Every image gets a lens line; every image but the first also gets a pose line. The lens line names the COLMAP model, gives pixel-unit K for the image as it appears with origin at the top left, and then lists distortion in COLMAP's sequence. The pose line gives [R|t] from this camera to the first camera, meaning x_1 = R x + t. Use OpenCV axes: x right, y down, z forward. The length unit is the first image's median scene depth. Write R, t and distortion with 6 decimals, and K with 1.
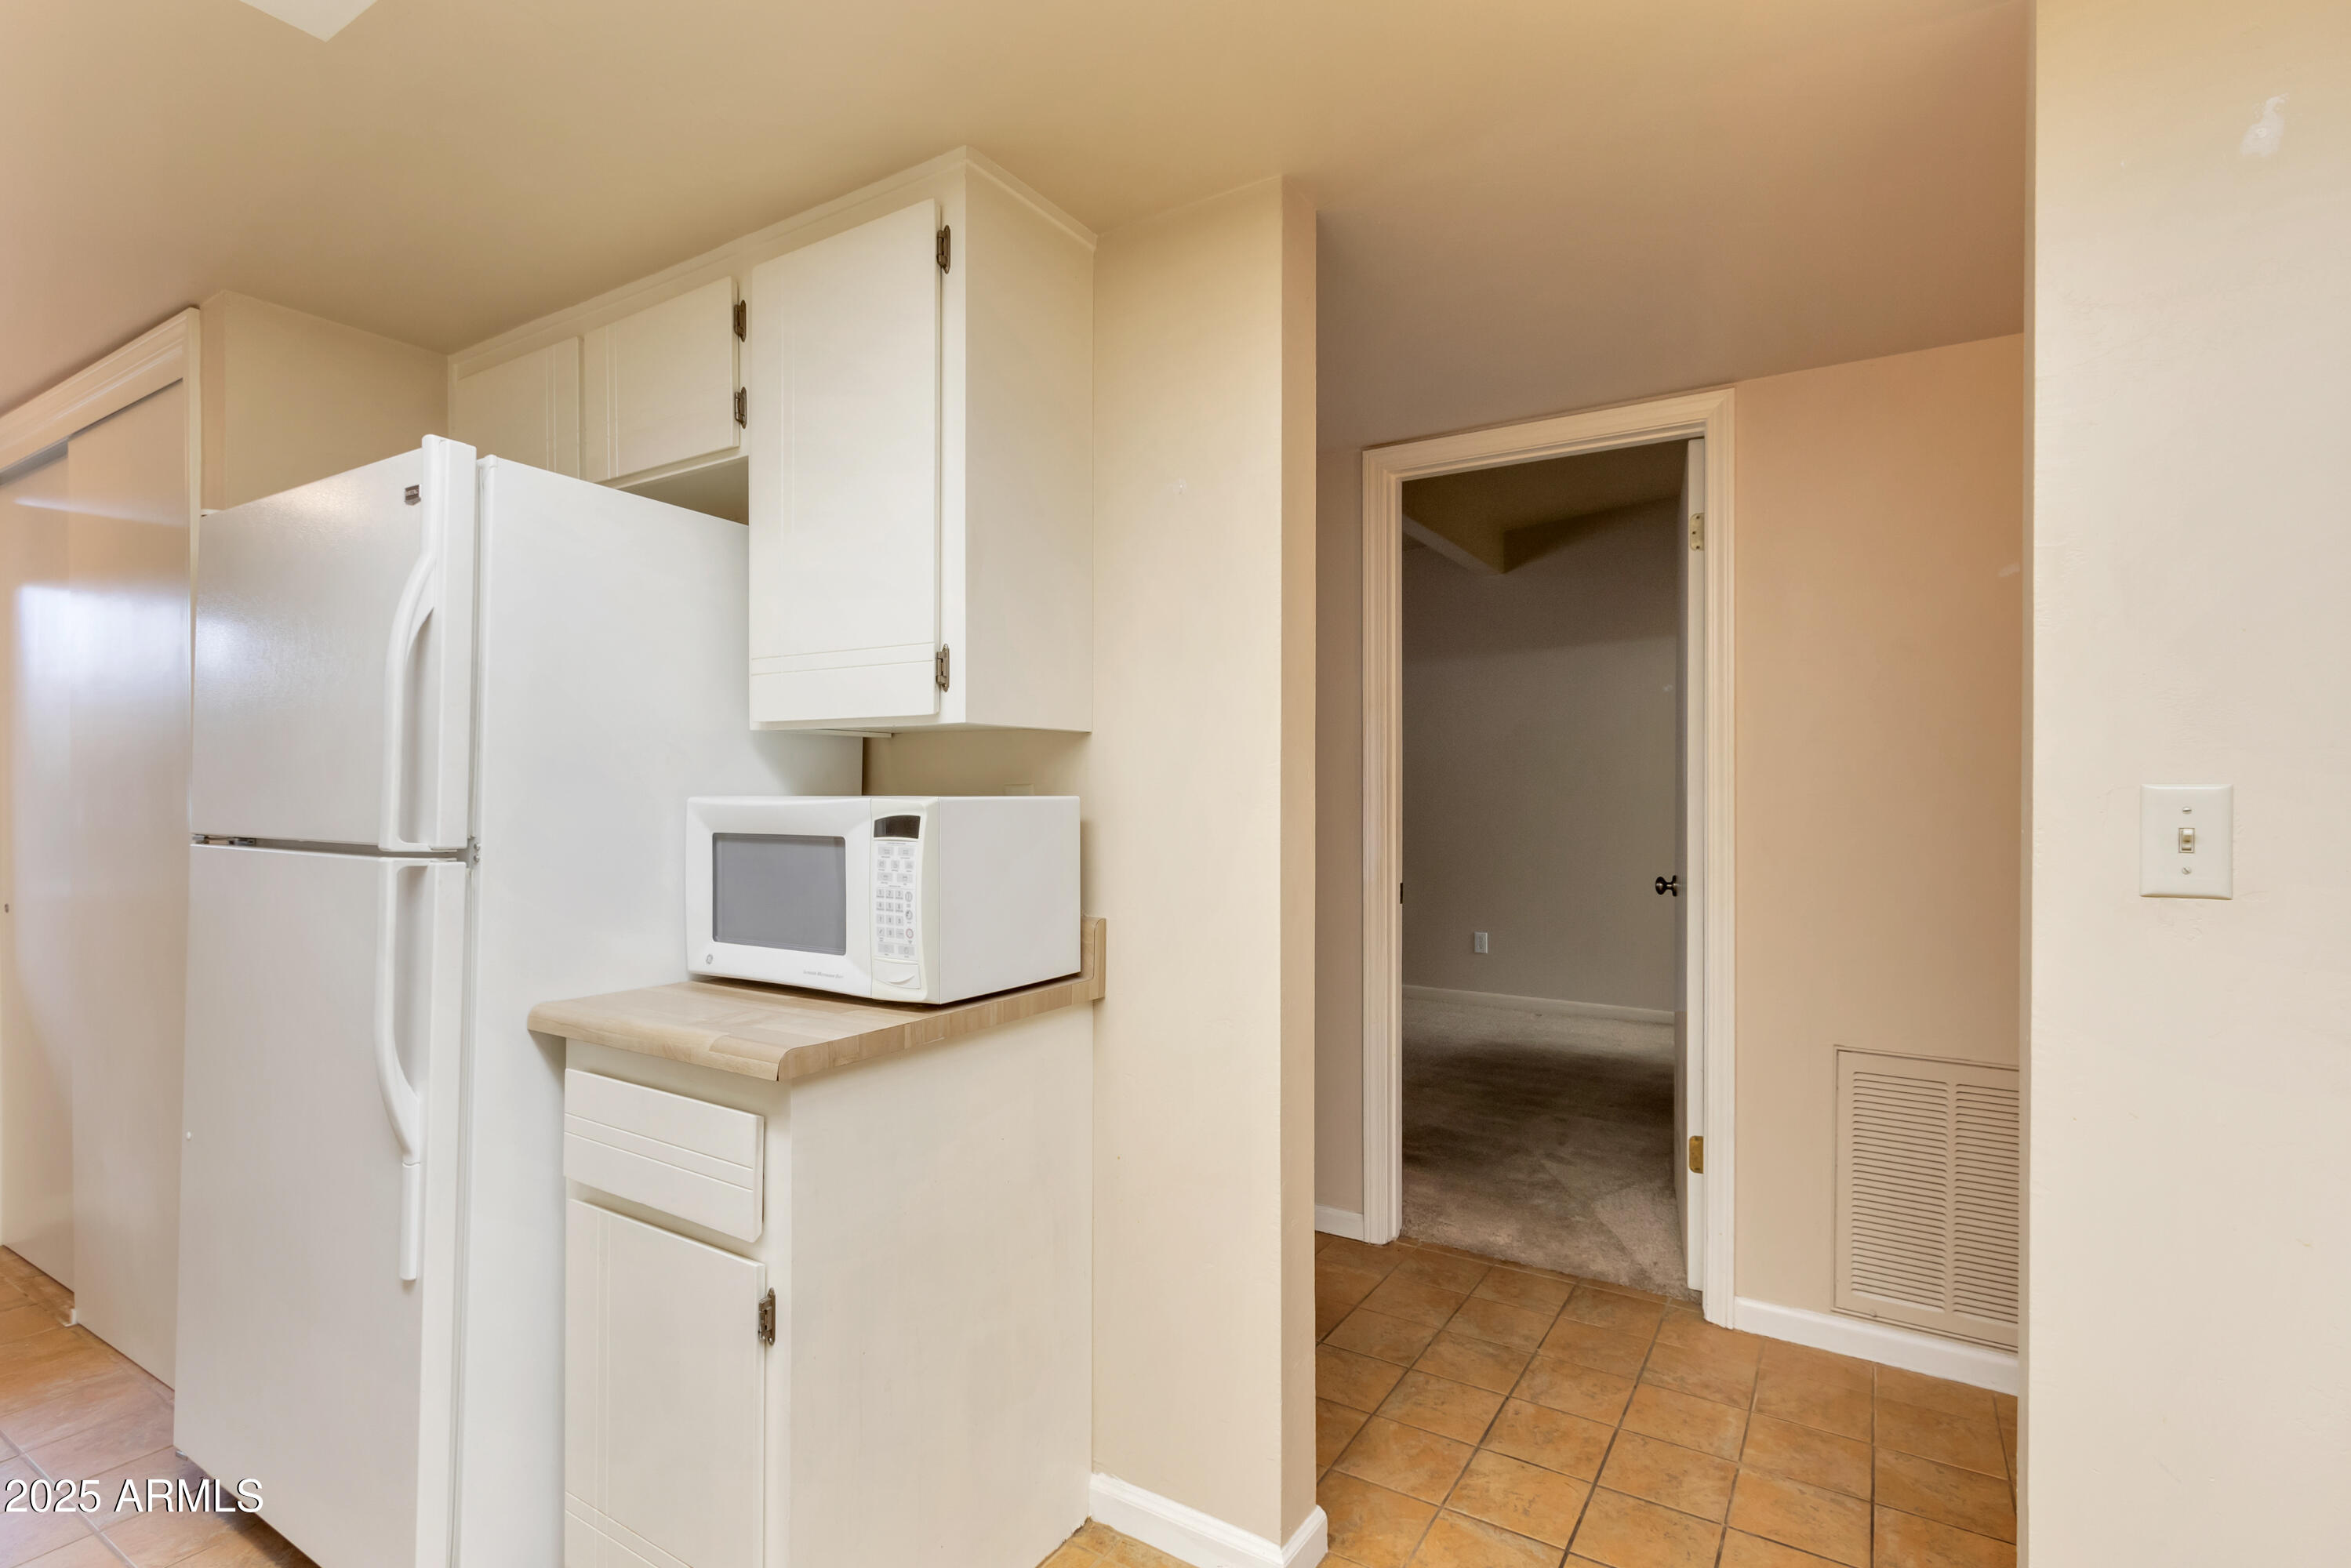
lens RADIAL K [[1144.9, 0, 1176.4], [0, 1144.9, 792.4], [0, 0, 1]] dist [0.014491, -0.002653]
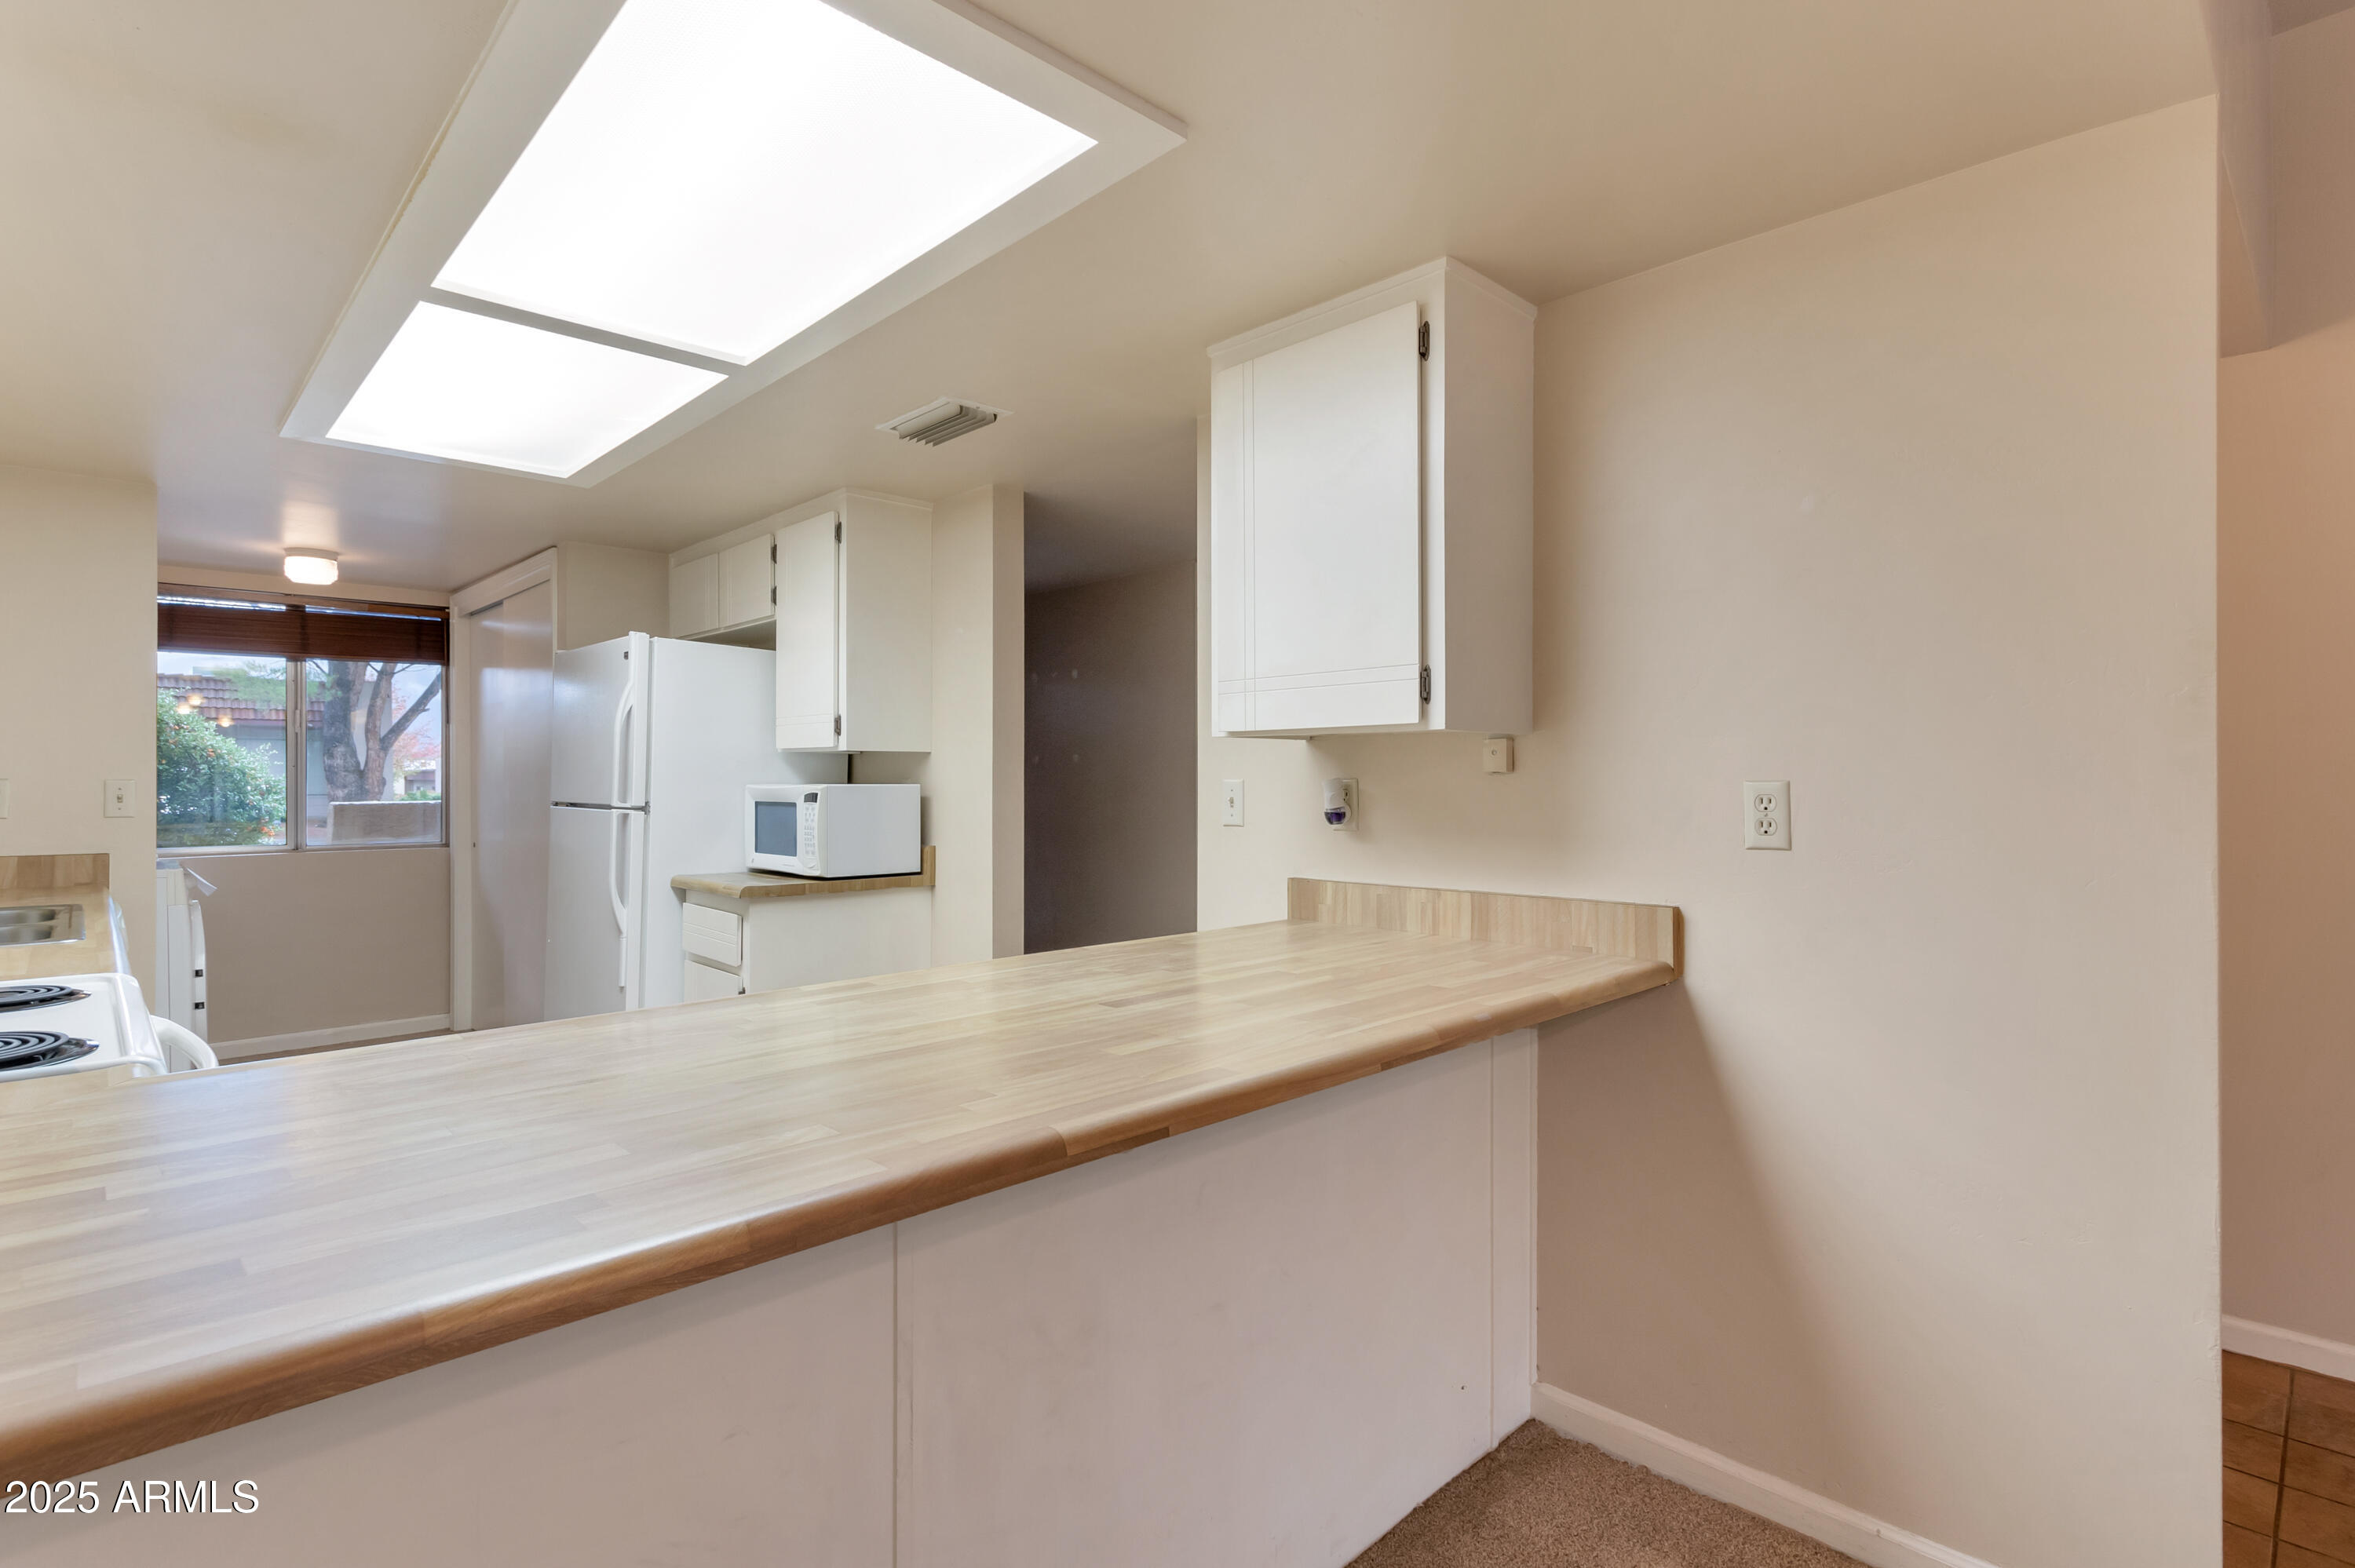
lens RADIAL K [[1146.8, 0, 1169.2], [0, 1146.8, 781.4], [0, 0, 1]] dist [0.014491, -0.002653]
pose [[0.971854, 0.000039, -0.235584, 0.917271], [-0.000226, 1.000000, -0.000764, -0.000317], [0.235584, 0.000795, 0.971854, -0.965149]]
